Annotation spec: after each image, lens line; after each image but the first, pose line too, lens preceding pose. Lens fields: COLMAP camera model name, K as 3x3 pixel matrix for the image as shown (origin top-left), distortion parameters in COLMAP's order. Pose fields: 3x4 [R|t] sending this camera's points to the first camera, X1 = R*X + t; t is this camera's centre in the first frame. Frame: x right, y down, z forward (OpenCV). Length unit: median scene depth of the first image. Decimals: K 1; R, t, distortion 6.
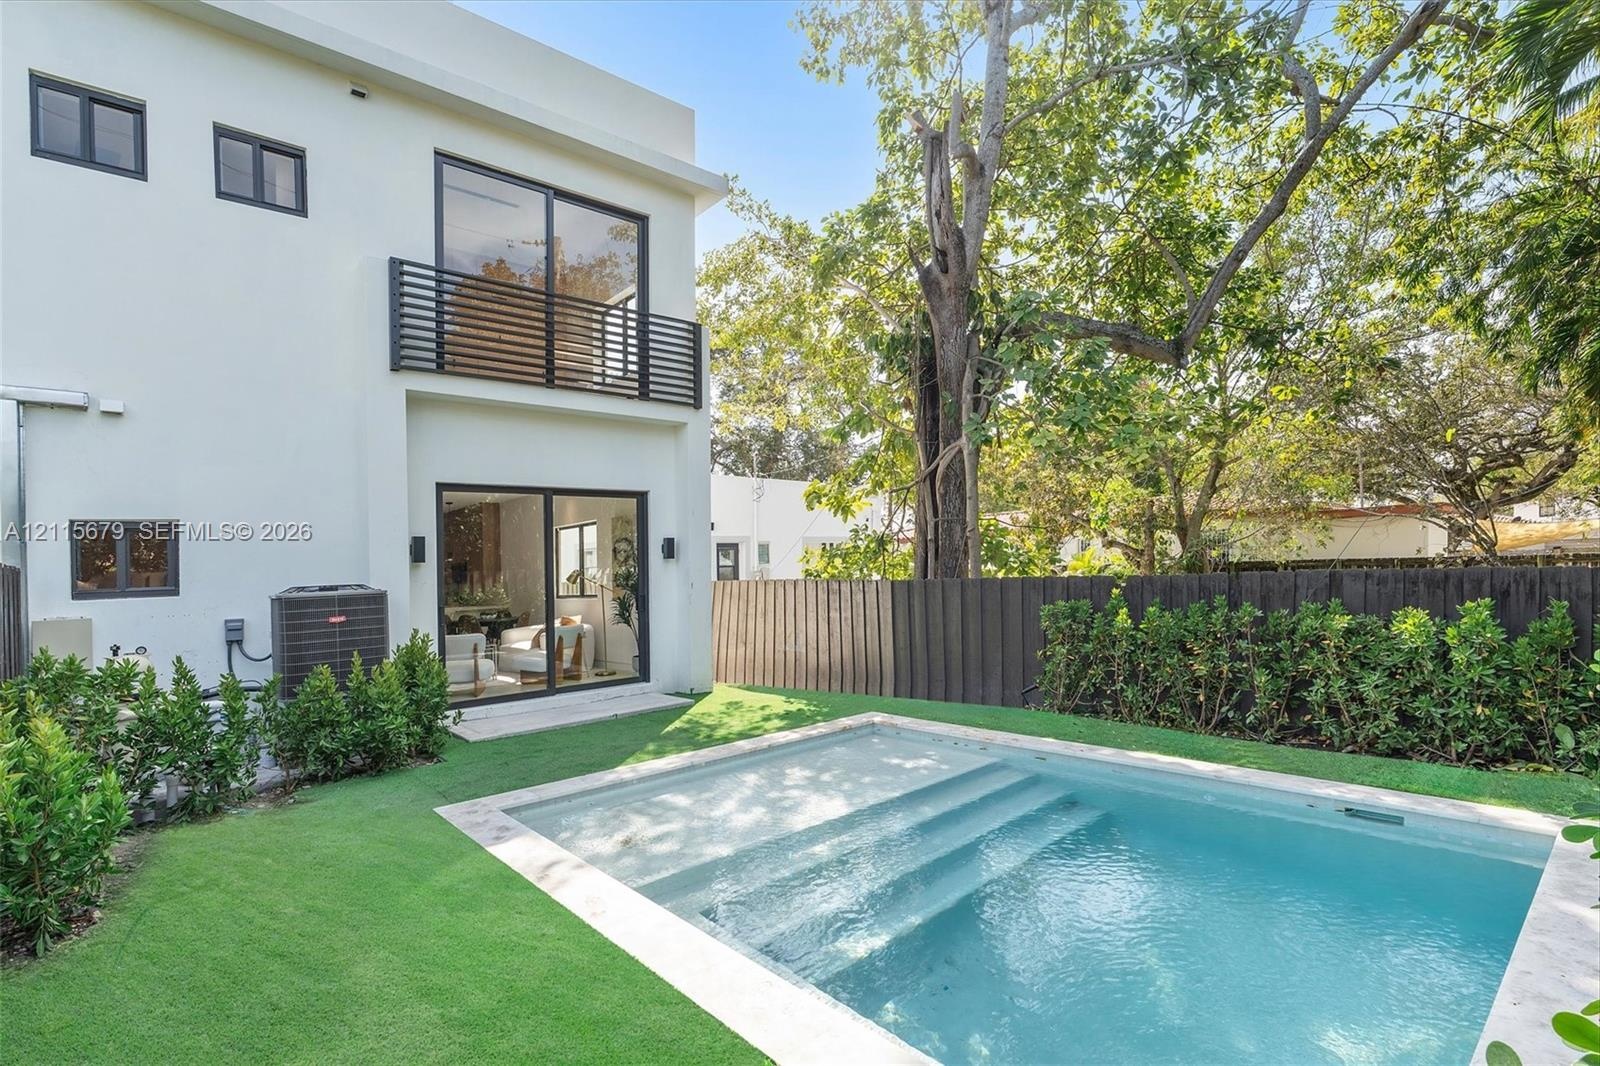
lens RADIAL K [[735.7, 0, 798.0], [0, 735.7, 605.2], [0, 0, 1]] dist [-0.000911, 0.000355]
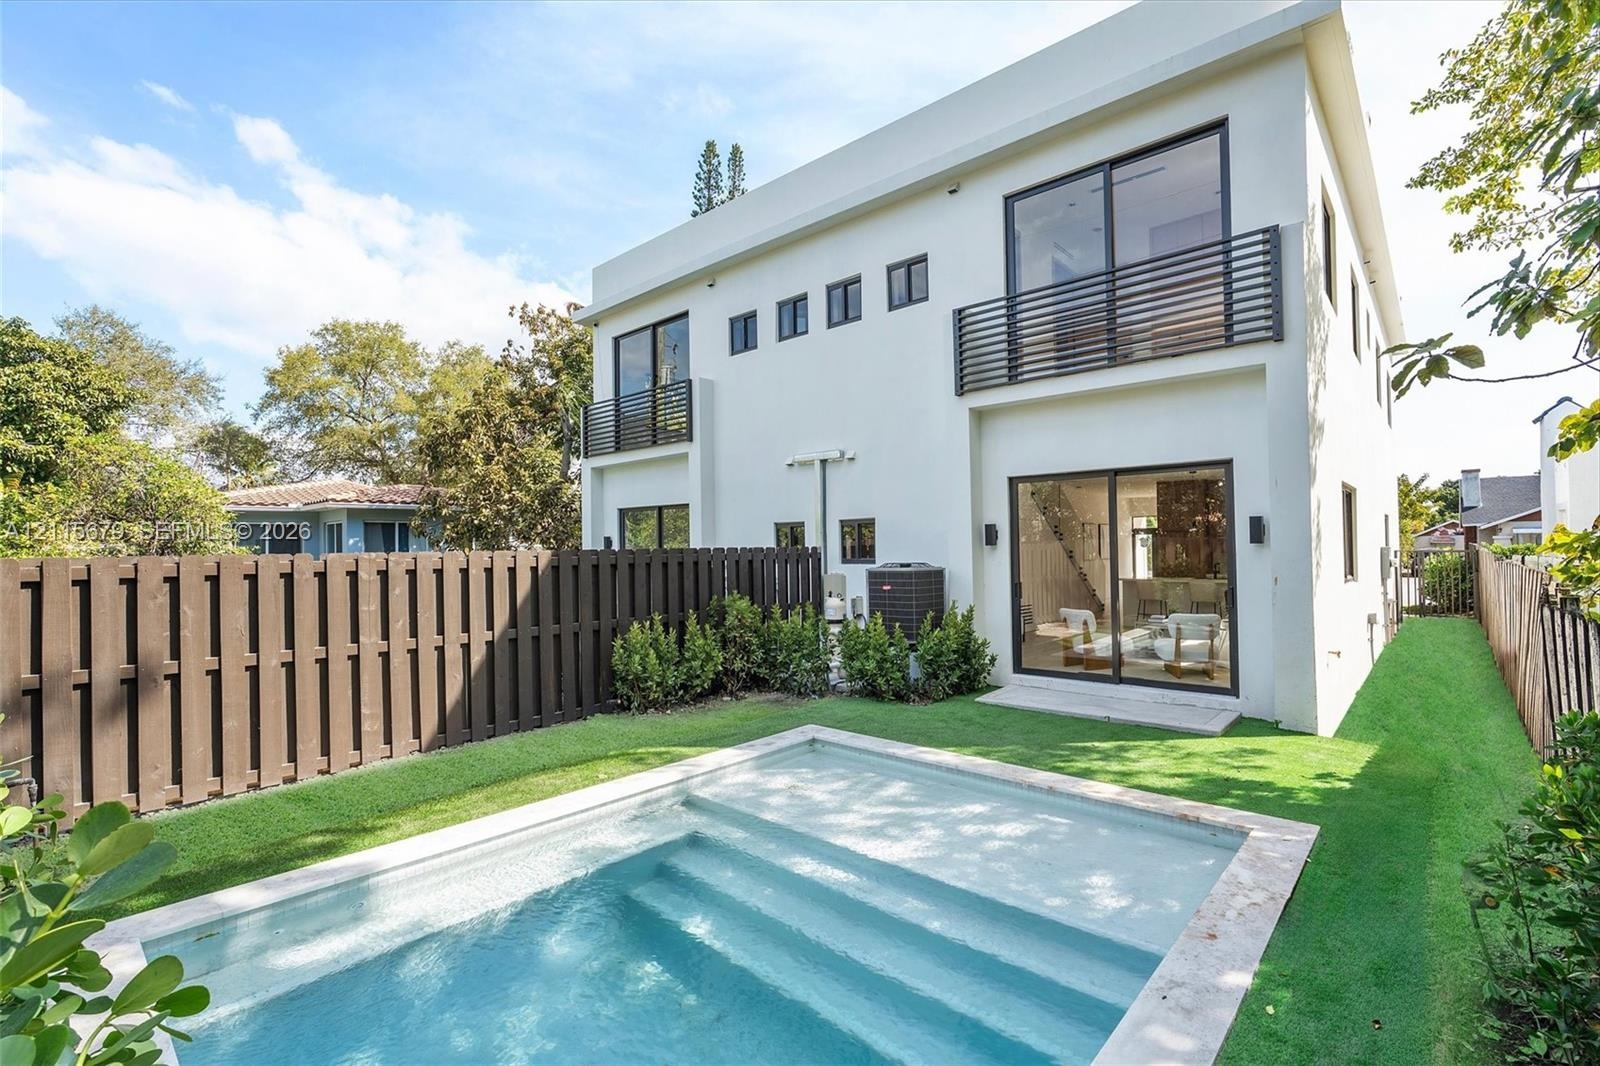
lens RADIAL K [[662.8, 0, 798.6], [0, 662.8, 564.0], [0, 0, 1]] dist [0.000516, 0.000081]
pose [[0.180081, 0.050724, -0.982343, 0.547228], [-0.051009, 0.997807, 0.042172, -0.063217], [0.982328, 0.042514, 0.182273, 0.533051]]
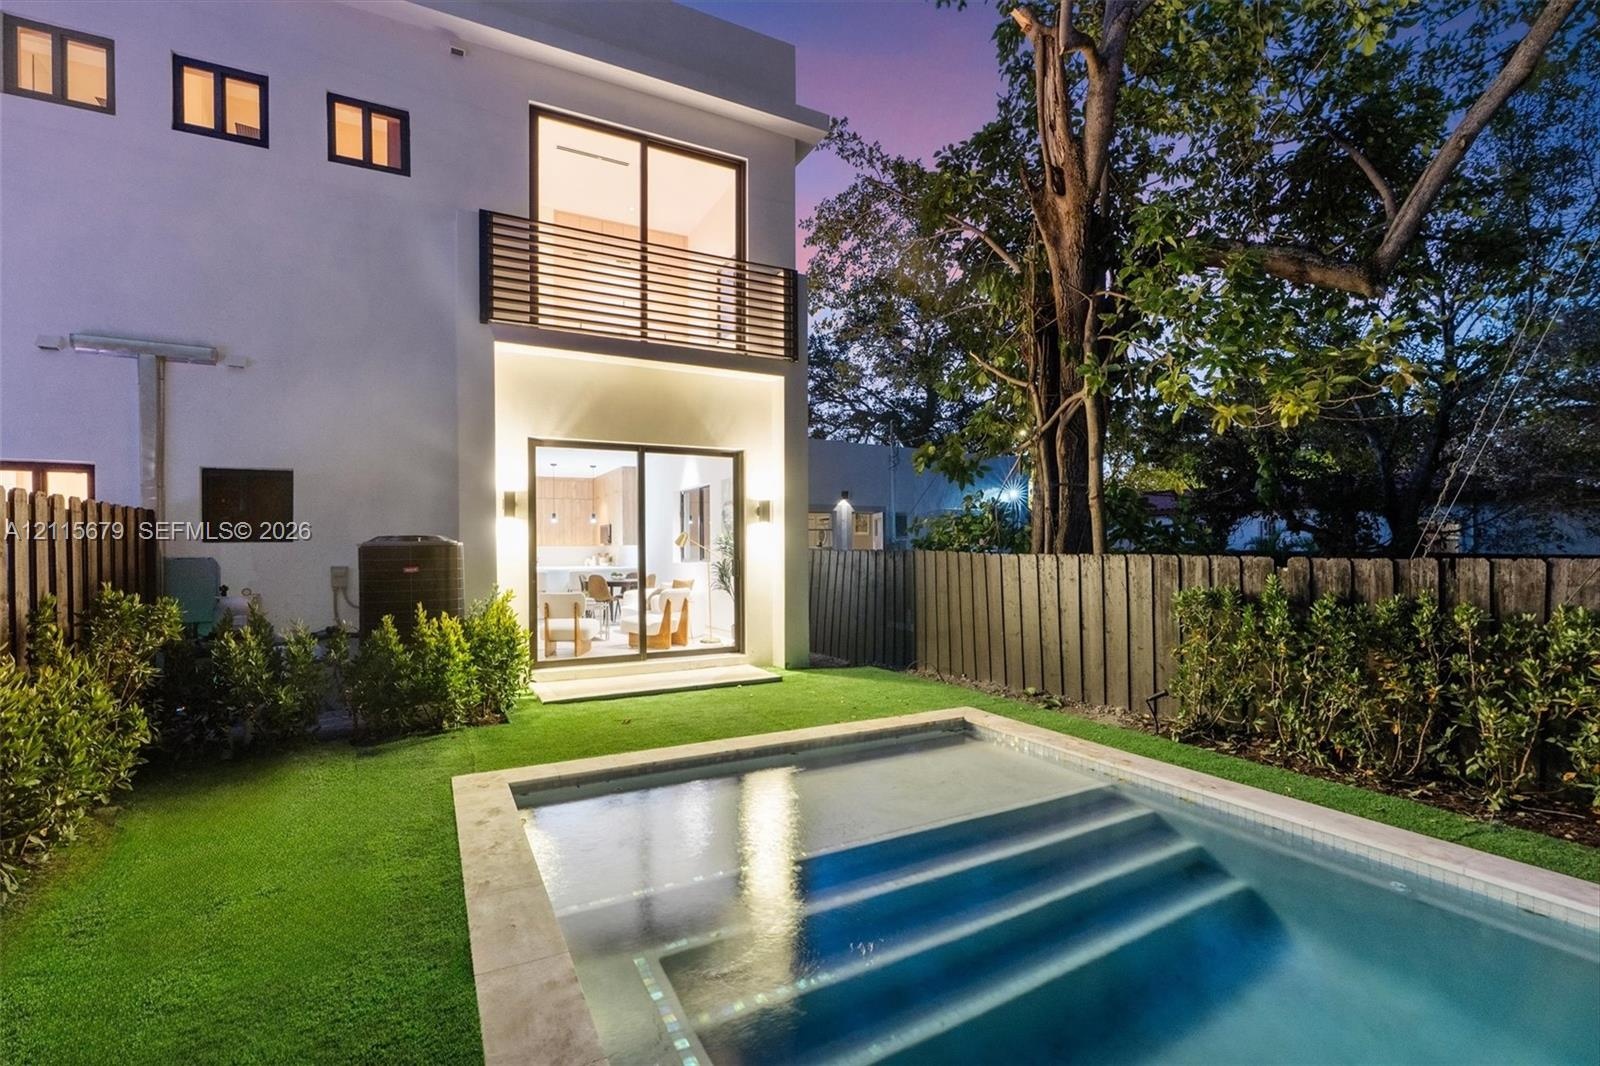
lens RADIAL K [[739.8, 0, 801.6], [0, 739.8, 538.6], [0, 0, 1]] dist [-0.002110, 0.000028]
pose [[0.978522, 0.035974, -0.202978, 0.093853], [-0.046726, 0.997733, -0.048428, 0.000573], [0.200776, 0.056872, 0.977985, 0.129269]]
